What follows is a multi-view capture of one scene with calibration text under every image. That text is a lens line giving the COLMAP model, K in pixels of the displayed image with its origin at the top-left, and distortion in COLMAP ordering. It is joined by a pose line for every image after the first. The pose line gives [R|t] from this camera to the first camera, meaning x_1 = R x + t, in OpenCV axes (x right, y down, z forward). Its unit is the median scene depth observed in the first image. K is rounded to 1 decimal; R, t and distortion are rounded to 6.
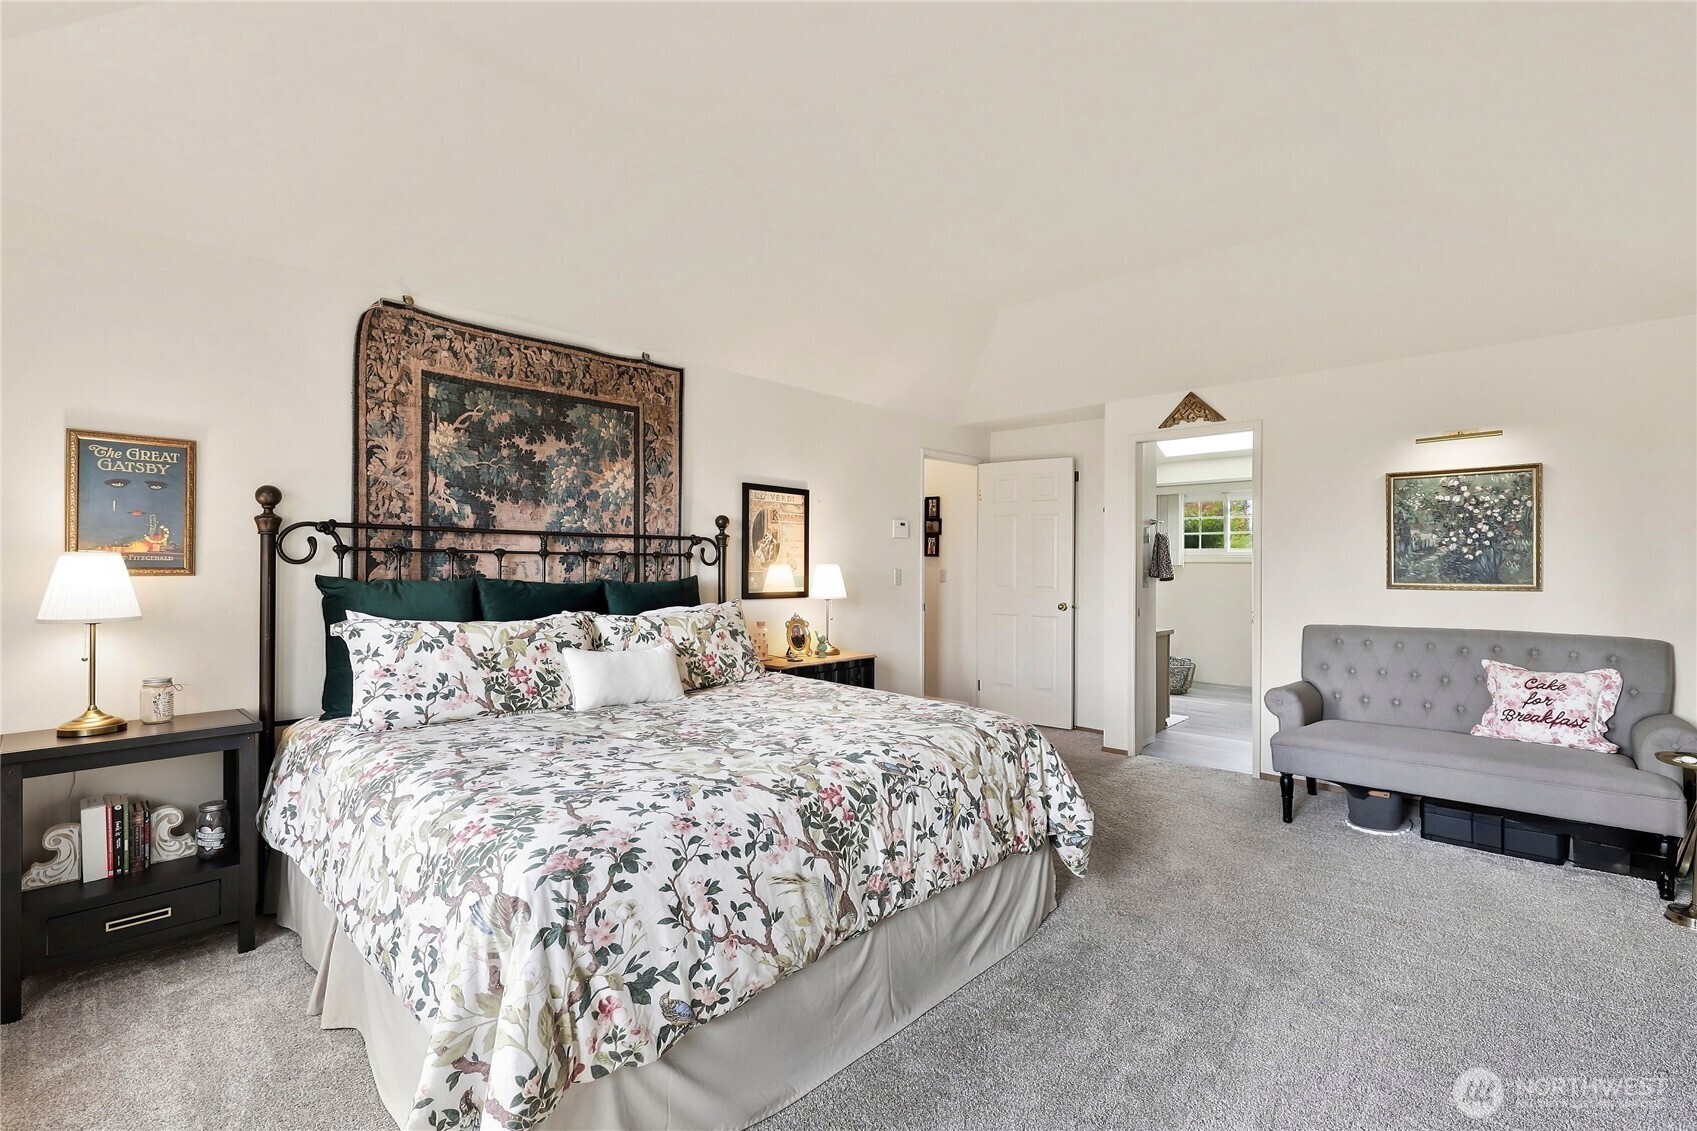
lens RADIAL K [[766.8, 0, 858.4], [0, 766.8, 568.2], [0, 0, 1]] dist [0.012155, -0.001115]
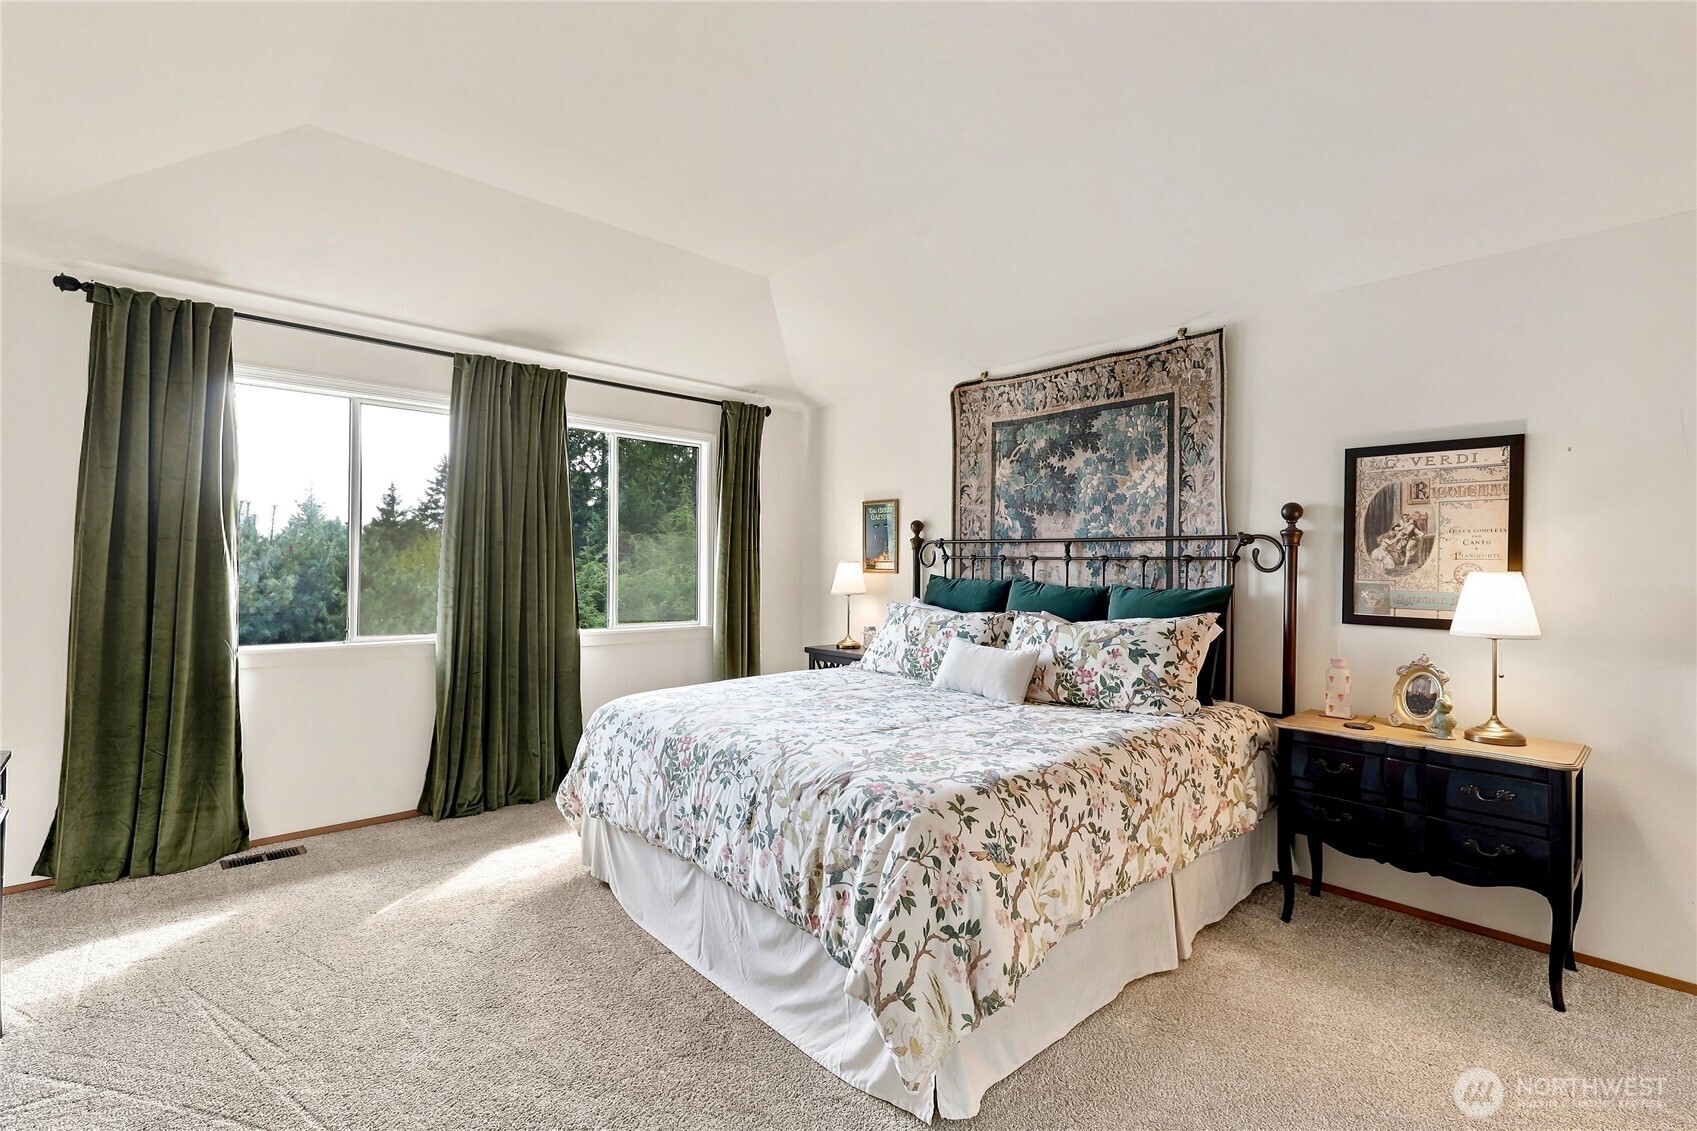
lens RADIAL K [[780.7, 0, 864.0], [0, 780.7, 569.9], [0, 0, 1]] dist [0.011261, -0.000342]
pose [[-0.092738, 0.002998, -0.995686, 0.729825], [-0.013251, 0.999903, 0.004245, -0.004373], [0.995602, 0.013588, -0.092689, 0.822192]]
